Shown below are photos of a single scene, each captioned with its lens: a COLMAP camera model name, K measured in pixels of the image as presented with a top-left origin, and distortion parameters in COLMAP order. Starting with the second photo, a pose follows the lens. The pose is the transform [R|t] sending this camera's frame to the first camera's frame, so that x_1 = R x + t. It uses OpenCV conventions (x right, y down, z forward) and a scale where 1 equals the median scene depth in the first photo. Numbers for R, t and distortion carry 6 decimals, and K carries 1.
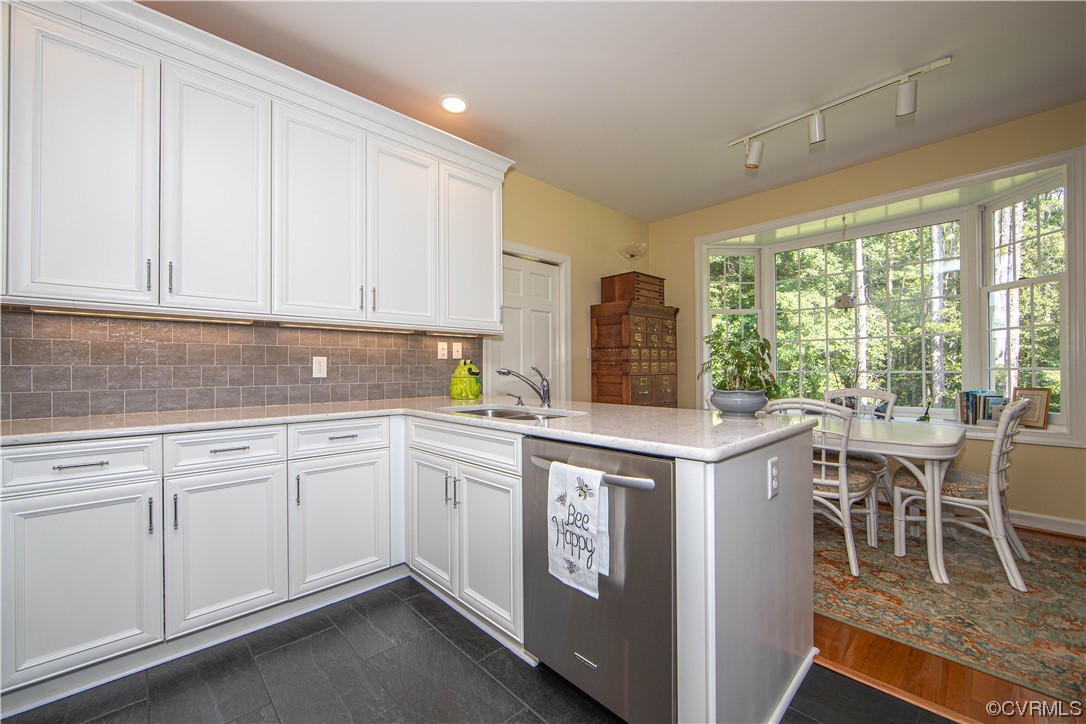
lens RADIAL K [[432.7, 0, 531.9], [0, 432.7, 368.4], [0, 0, 1]] dist [-0.007520, 0.000347]
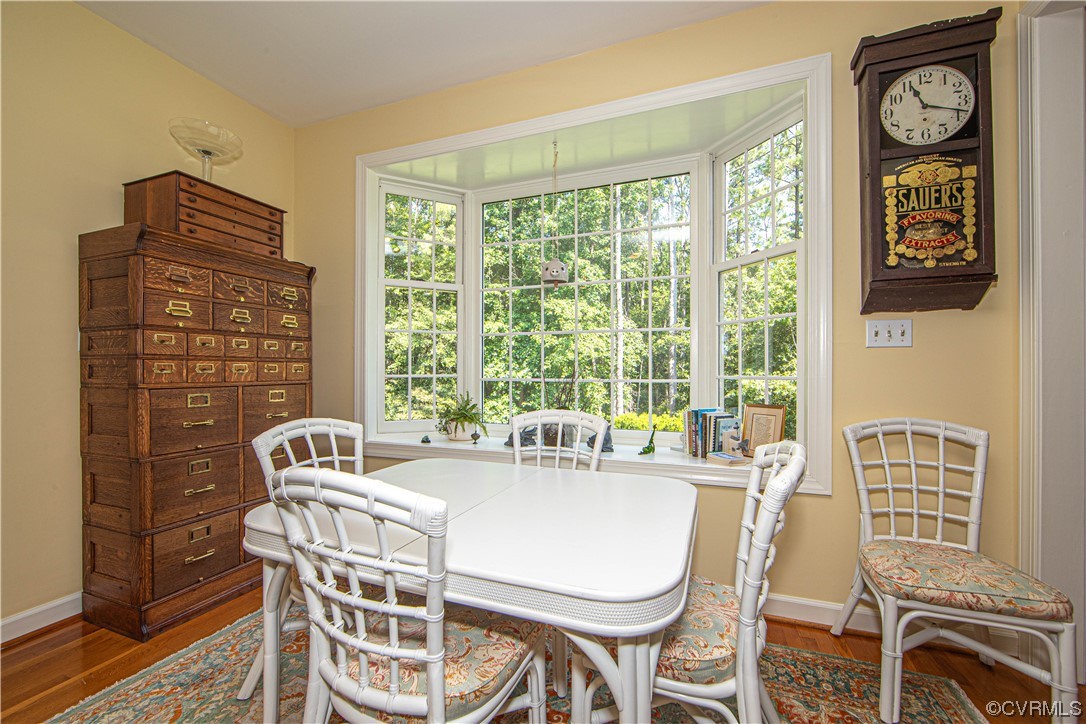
lens RADIAL K [[432.7, 0, 546.8], [0, 432.7, 372.3], [0, 0, 1]] dist [-0.007520, 0.000347]
pose [[0.891501, 0.007466, 0.452956, 0.886243], [-0.007208, 0.999971, -0.002296, -0.007555], [-0.452961, -0.001217, 0.891530, 0.895179]]
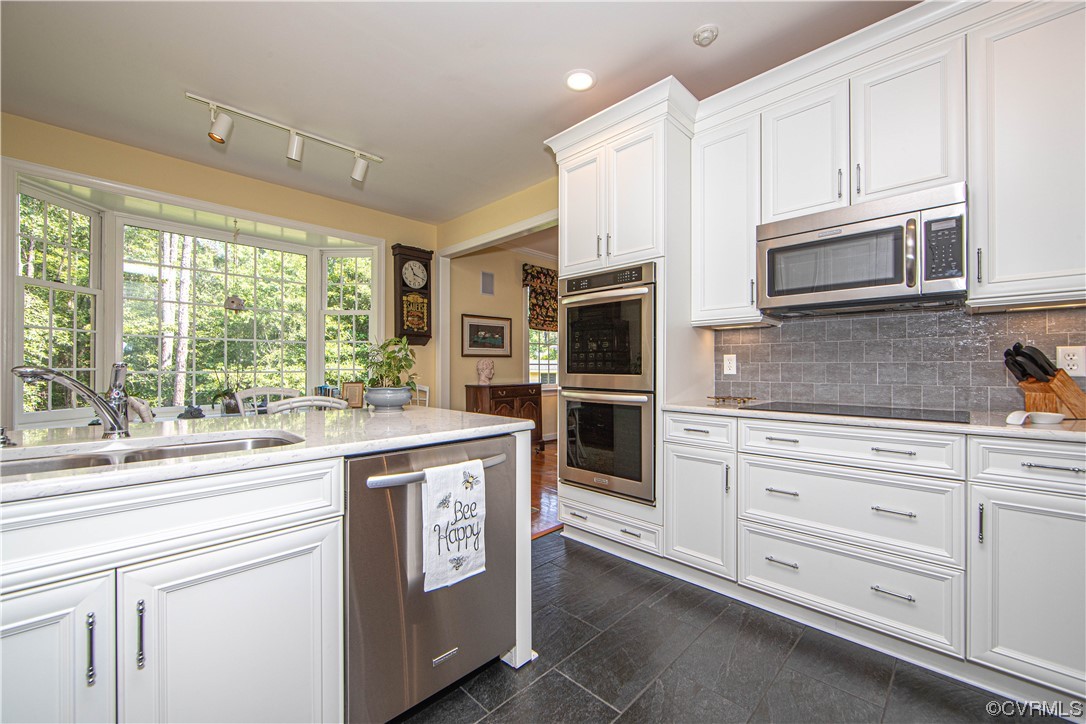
lens RADIAL K [[432.7, 0, 562.1], [0, 432.7, 368.1], [0, 0, 1]] dist [-0.007520, 0.000347]
pose [[-0.072971, 0.007117, 0.997309, -0.720584], [-0.004620, 0.999961, -0.007474, 0.004002], [-0.997323, -0.005153, -0.072936, 0.629990]]
